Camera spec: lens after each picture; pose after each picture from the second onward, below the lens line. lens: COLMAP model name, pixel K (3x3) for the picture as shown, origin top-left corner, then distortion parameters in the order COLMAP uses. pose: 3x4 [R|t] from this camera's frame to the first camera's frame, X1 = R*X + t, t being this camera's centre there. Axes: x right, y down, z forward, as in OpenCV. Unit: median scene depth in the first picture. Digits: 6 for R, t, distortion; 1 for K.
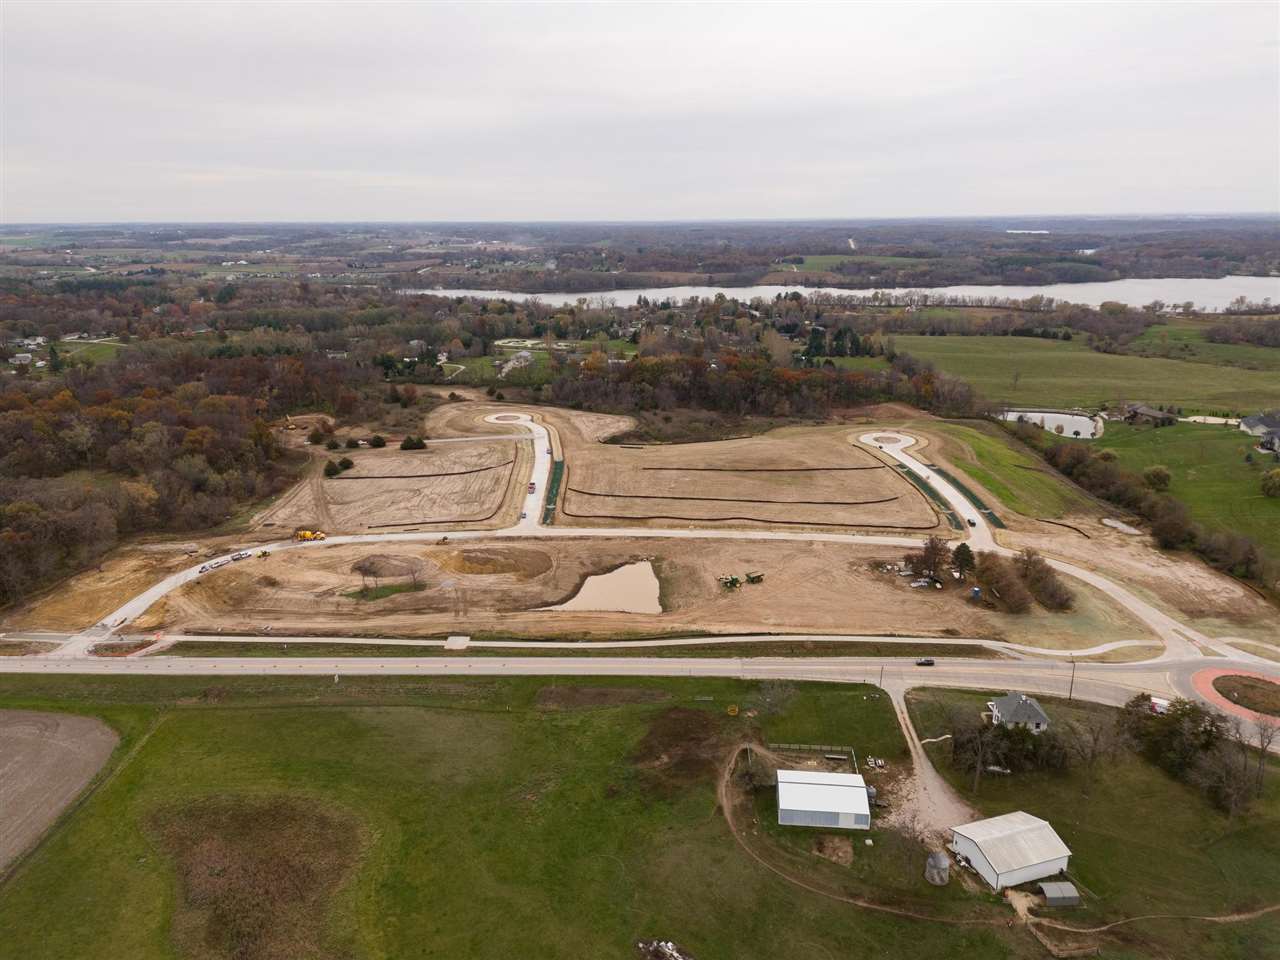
lens RADIAL K [[901.6, 0, 637.4], [0, 901.6, 480.7], [0, 0, 1]] dist [0.076116, -0.077972]
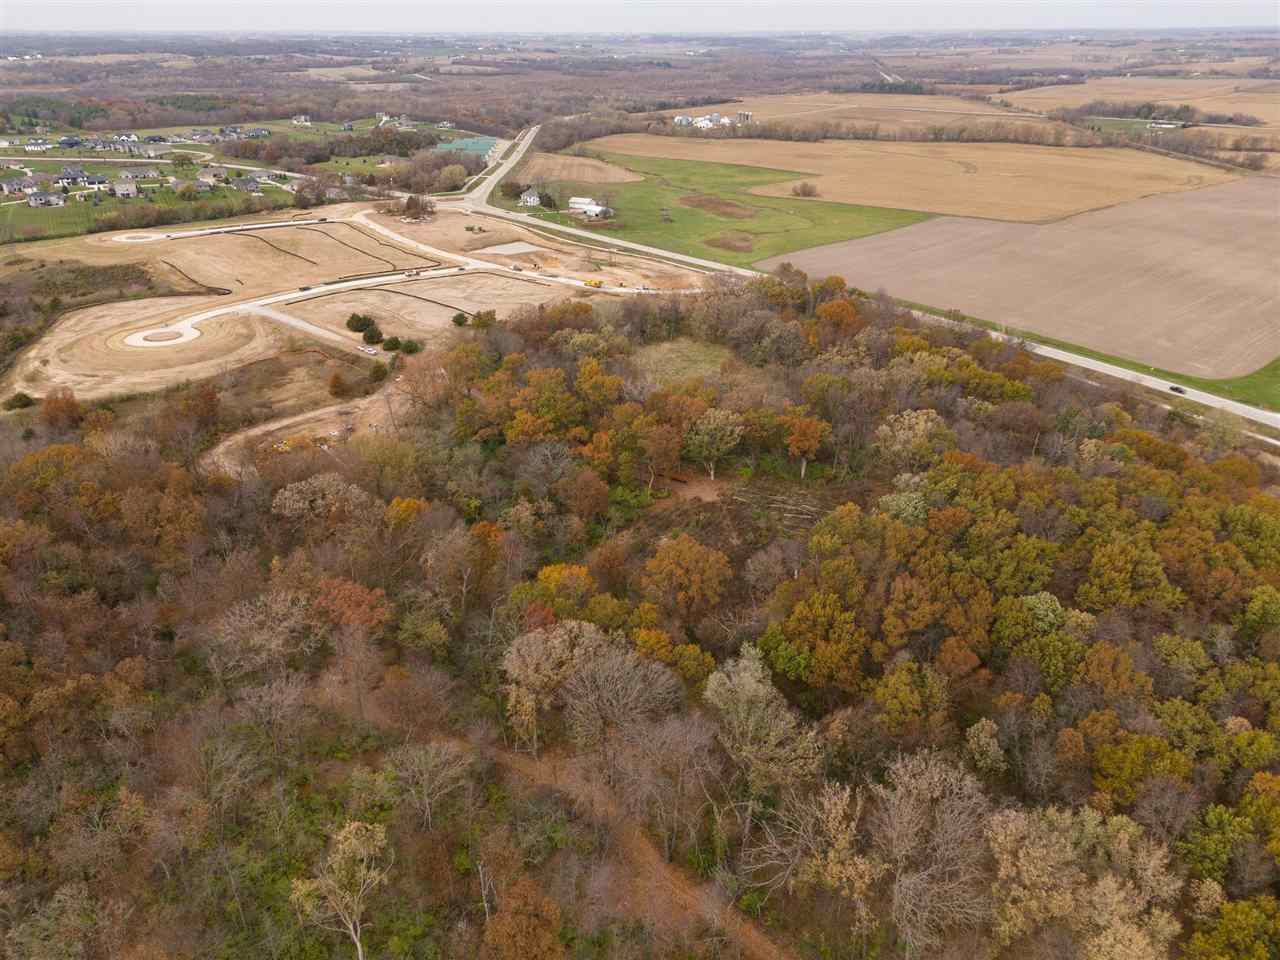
lens RADIAL K [[946.1, 0, 640.0], [0, 946.1, 480.0], [0, 0, 1]] dist [0.063298, -0.055940]
pose [[-0.719557, -0.290943, 0.630547, -0.696806], [0.199770, 0.782895, 0.589209, -0.265145], [-0.665079, 0.549934, -0.505216, 0.922703]]
